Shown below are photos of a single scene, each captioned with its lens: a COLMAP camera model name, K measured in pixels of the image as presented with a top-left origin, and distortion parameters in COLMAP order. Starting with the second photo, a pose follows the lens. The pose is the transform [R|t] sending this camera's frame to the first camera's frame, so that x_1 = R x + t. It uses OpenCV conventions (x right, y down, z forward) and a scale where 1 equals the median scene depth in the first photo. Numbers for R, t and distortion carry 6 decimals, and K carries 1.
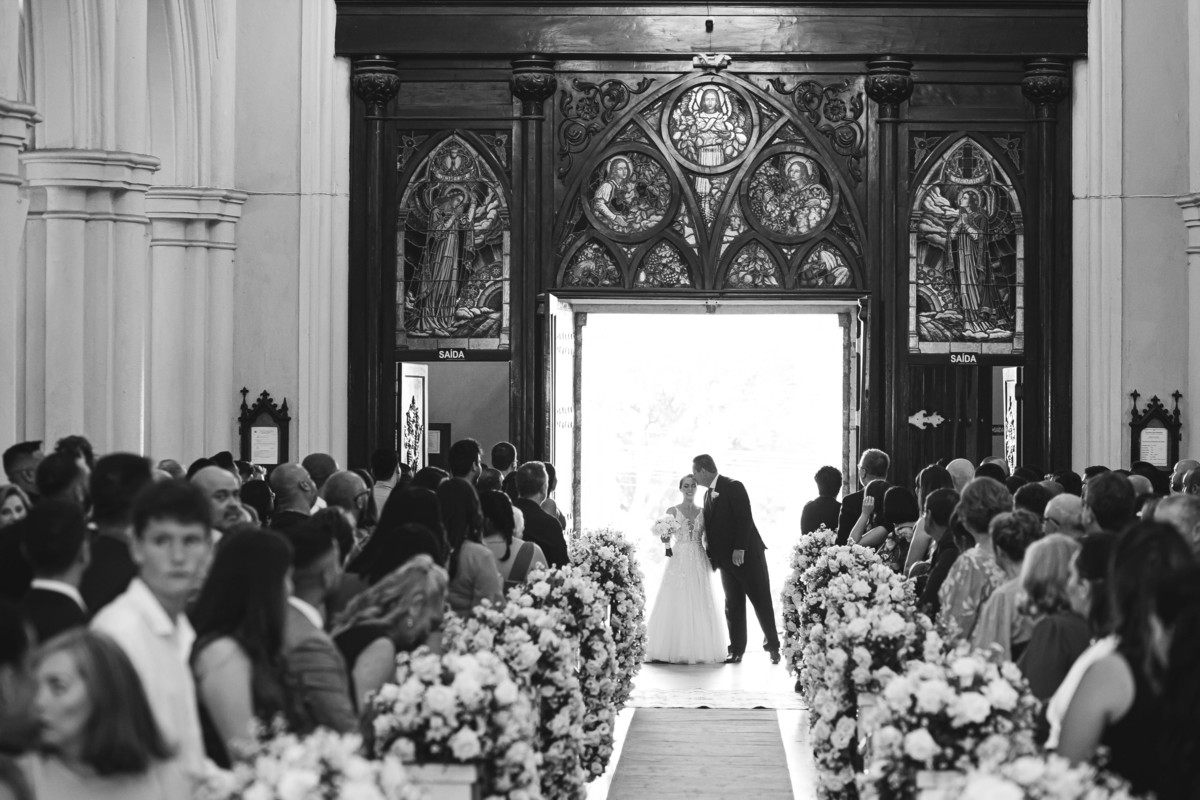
lens RADIAL K [[2935.2, 0, 599.3], [0, 2935.2, 399.3], [0, 0, 1]] dist [-0.186950, 0.000000]
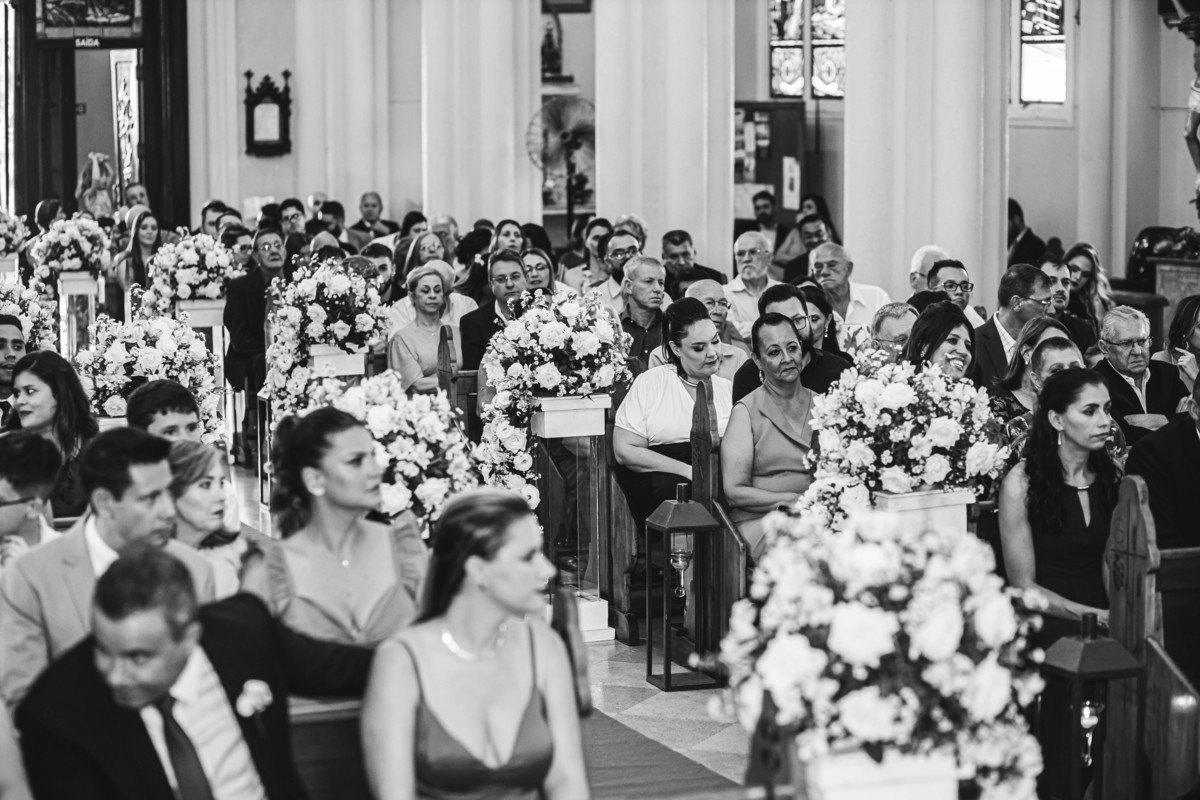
lens RADIAL K [[2935.2, 0, 600.3], [0, 2935.2, 400.8], [0, 0, 1]] dist [-0.186950, 0.000000]
pose [[0.912669, -0.056165, 0.404823, -0.271338], [0.010308, 0.993361, 0.114579, -0.007547], [-0.408570, -0.100400, 0.907188, -0.082418]]
